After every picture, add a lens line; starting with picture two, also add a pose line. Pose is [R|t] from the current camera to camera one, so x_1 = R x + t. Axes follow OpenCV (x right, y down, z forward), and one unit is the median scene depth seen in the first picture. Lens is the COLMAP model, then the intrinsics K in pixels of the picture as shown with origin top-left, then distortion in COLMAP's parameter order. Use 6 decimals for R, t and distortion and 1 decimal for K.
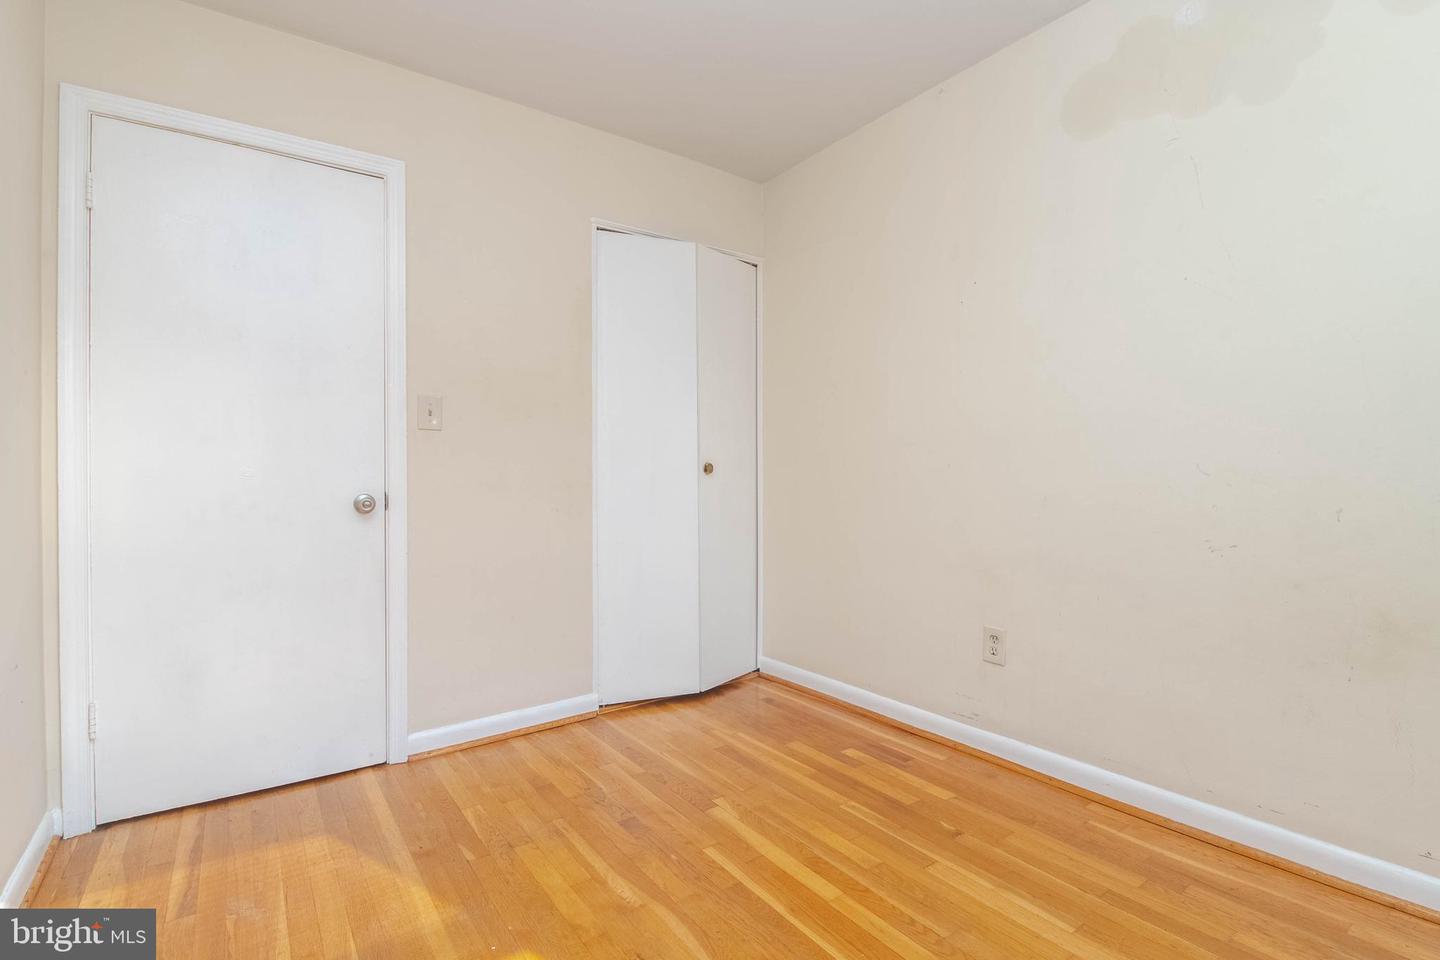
lens RADIAL K [[672.9, 0, 728.4], [0, 672.9, 483.2], [0, 0, 1]] dist [0.015003, -0.018786]
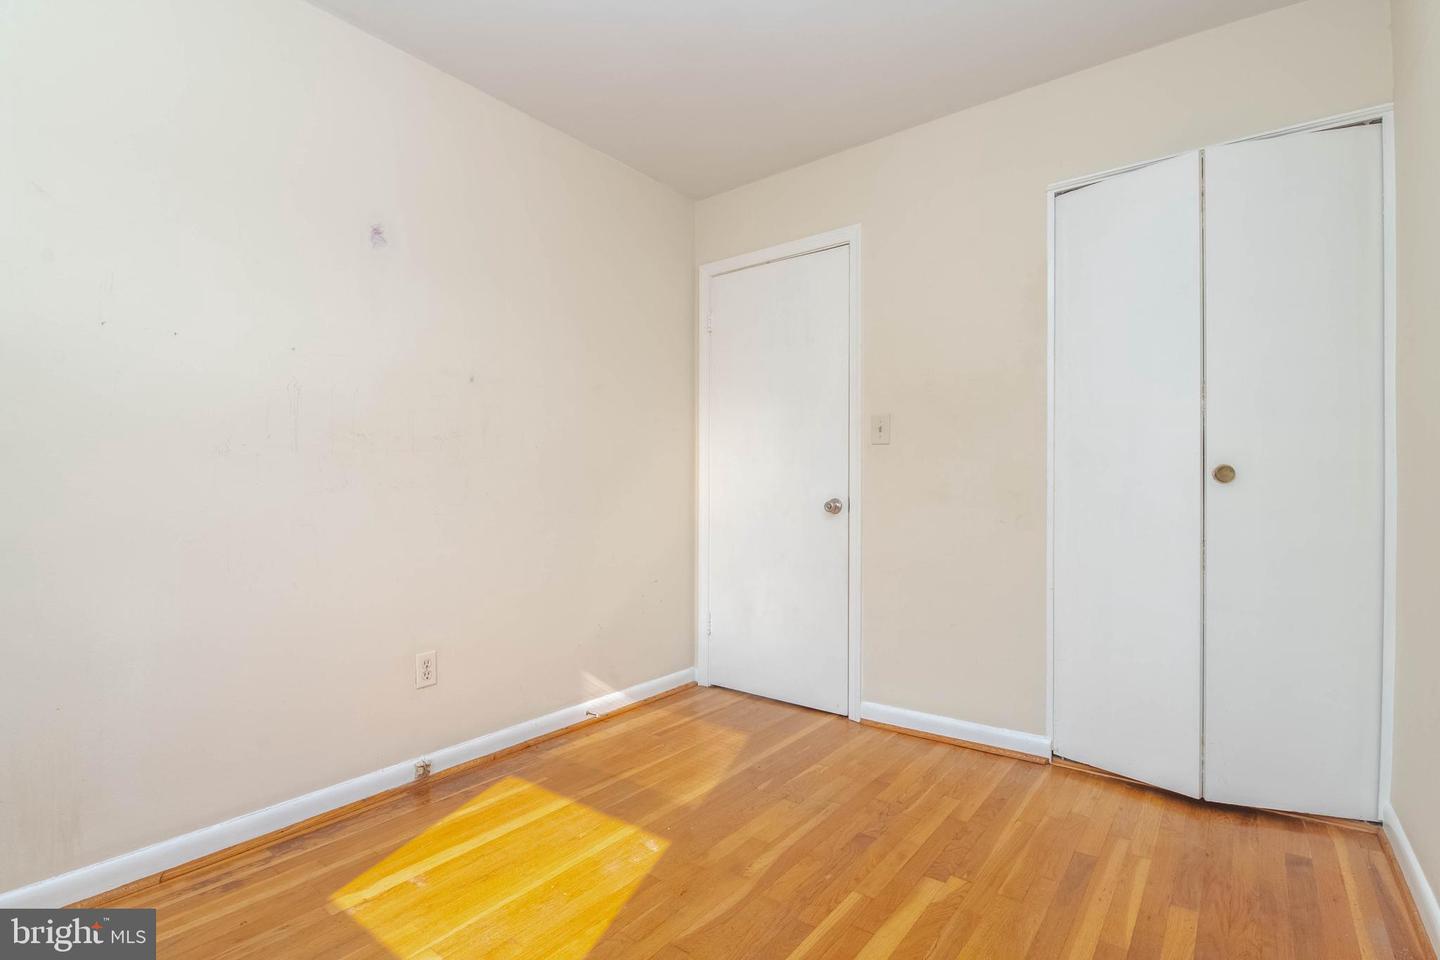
lens RADIAL K [[672.9, 0, 728.4], [0, 672.9, 483.2], [0, 0, 1]] dist [0.015003, -0.018786]
pose [[0.288731, 0.002214, -0.957408, 0.605983], [-0.008974, 0.999960, -0.000394, -0.009712], [0.957368, 0.008706, 0.288739, 0.431334]]
